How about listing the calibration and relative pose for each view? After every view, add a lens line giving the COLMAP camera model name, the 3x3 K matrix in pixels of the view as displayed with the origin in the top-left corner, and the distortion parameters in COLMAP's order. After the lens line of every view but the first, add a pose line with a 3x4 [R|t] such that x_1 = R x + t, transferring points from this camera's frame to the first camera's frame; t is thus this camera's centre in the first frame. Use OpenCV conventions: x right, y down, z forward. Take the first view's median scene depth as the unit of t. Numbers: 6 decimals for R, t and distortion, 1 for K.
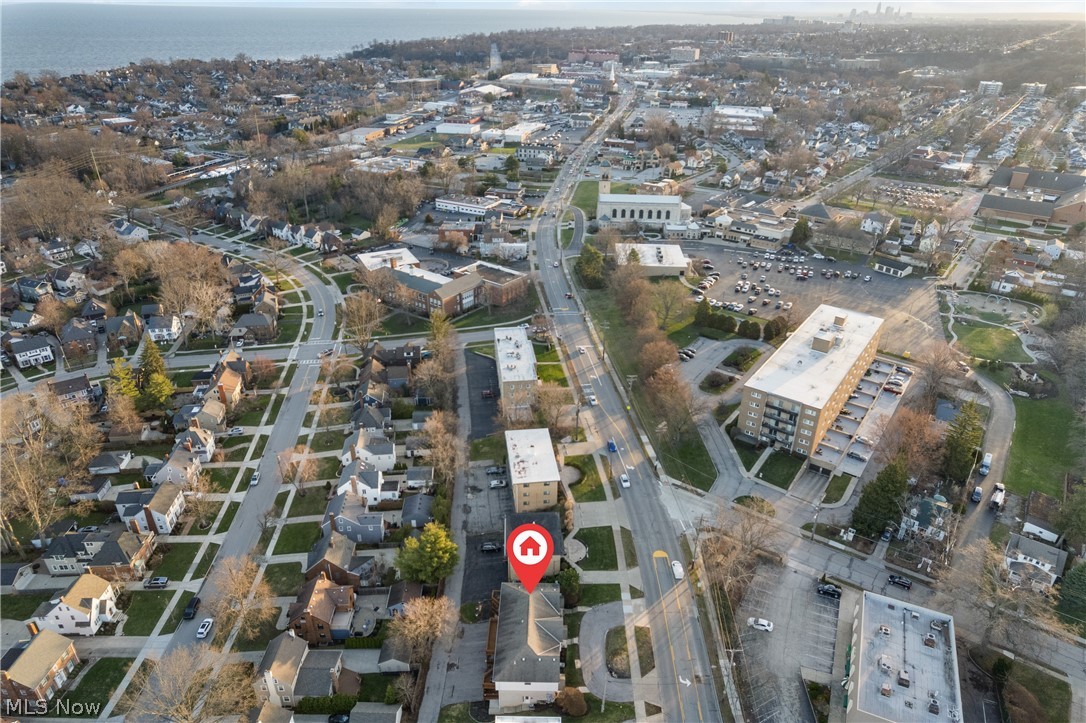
lens RADIAL K [[717.8, 0, 546.8], [0, 717.8, 359.7], [0, 0, 1]] dist [0.006065, 0.007477]
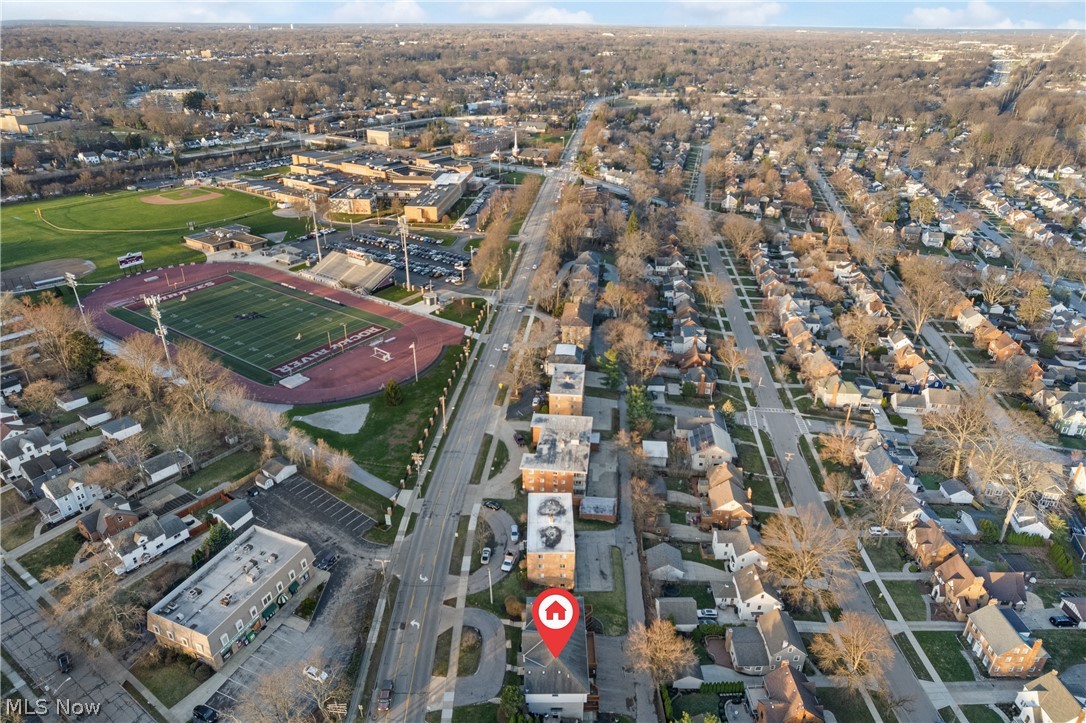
lens RADIAL K [[717.8, 0, 545.7], [0, 717.8, 362.3], [0, 0, 1]] dist [0.006065, 0.007477]
pose [[-0.999627, -0.011236, -0.024881, 0.014767], [-0.026765, 0.582931, 0.812081, -0.534744], [0.005380, 0.812444, -0.583015, 0.986608]]
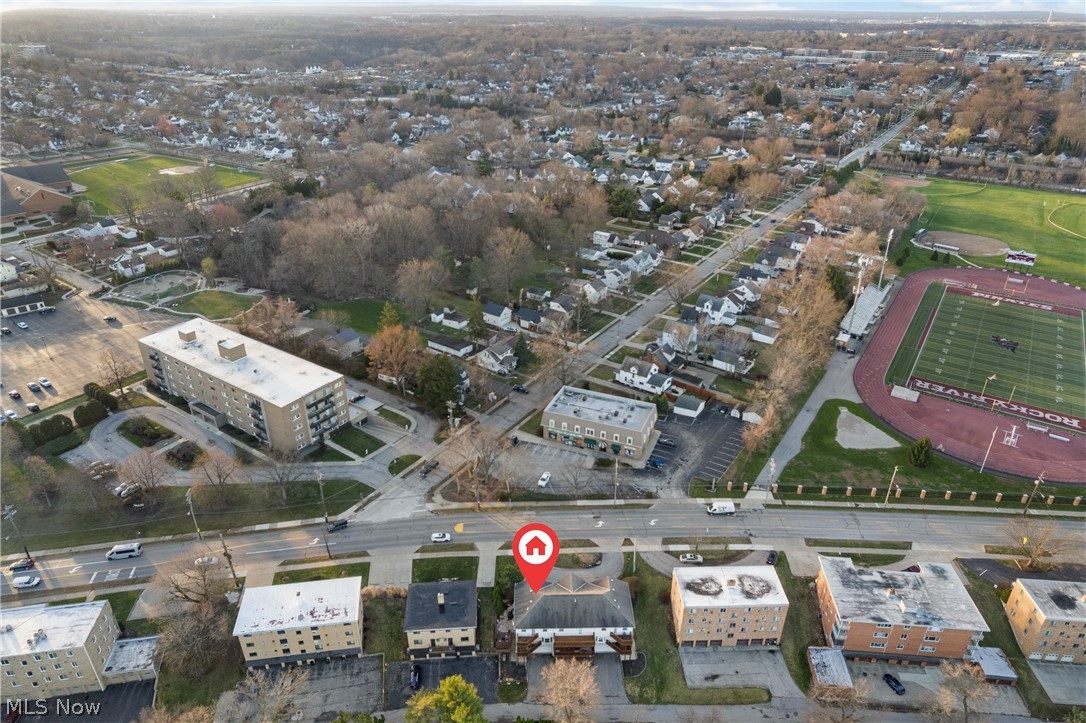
lens RADIAL K [[717.8, 0, 548.0], [0, 717.8, 364.1], [0, 0, 1]] dist [0.006065, 0.007477]
pose [[-0.035444, -0.477456, 0.877941, -0.607819], [0.455945, 0.774011, 0.439342, -0.296442], [-0.889302, 0.415865, 0.190260, 0.530025]]
